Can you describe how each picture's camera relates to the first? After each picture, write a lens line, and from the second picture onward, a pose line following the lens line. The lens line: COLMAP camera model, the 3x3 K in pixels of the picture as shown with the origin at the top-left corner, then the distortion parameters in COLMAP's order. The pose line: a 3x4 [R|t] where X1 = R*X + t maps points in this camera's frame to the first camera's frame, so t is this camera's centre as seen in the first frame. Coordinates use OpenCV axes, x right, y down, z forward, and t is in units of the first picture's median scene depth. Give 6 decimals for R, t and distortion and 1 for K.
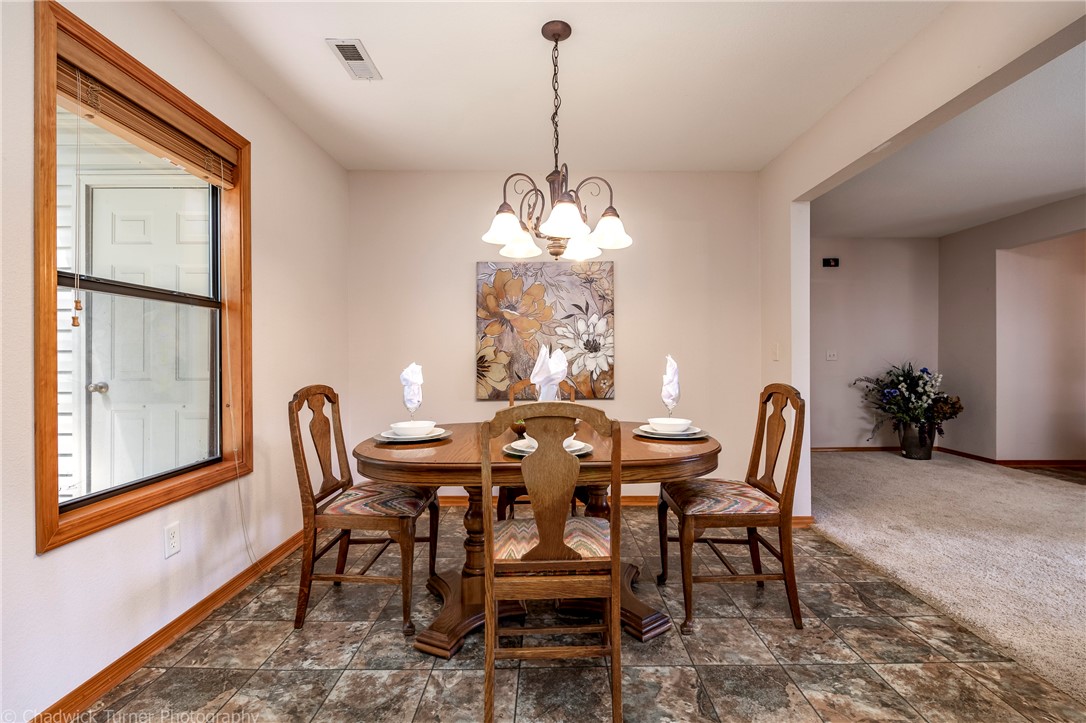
lens RADIAL K [[480.2, 0, 544.7], [0, 480.2, 359.7], [0, 0, 1]] dist [-0.001383, -0.000073]
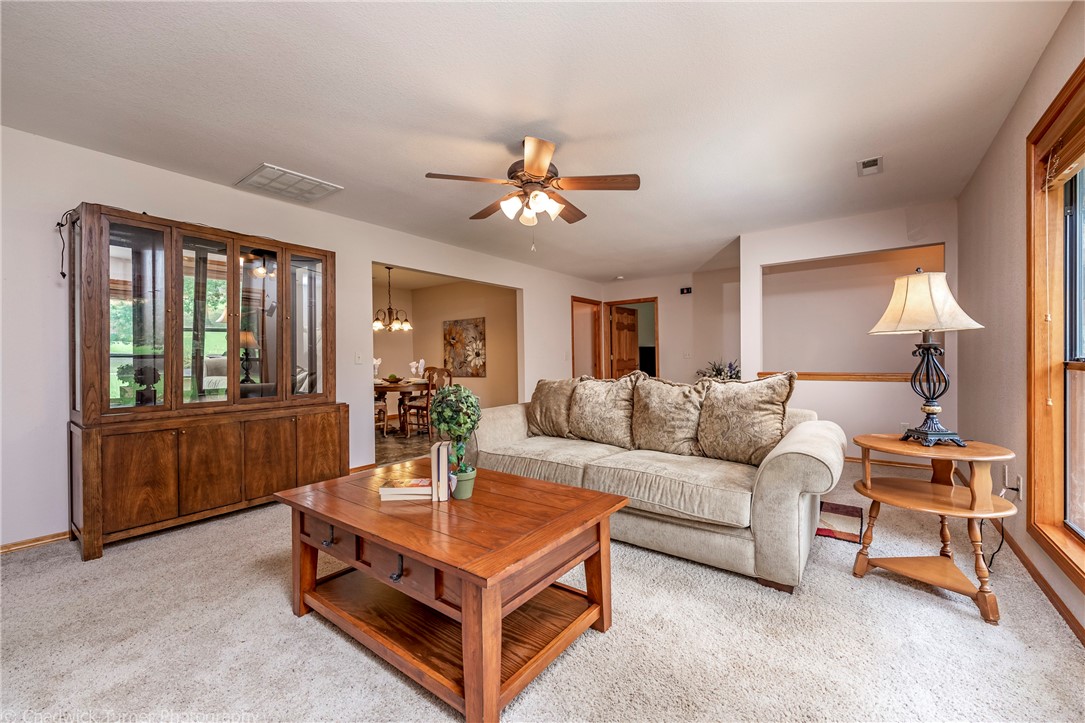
lens RADIAL K [[443.6, 0, 538.7], [0, 443.6, 361.2], [0, 0, 1]] dist [0.000641, 0.000028]
pose [[0.799282, -0.009031, -0.600888, 1.622334], [0.011925, 0.999929, 0.000833, 0.006917], [0.600838, -0.007832, 0.799333, -0.536677]]
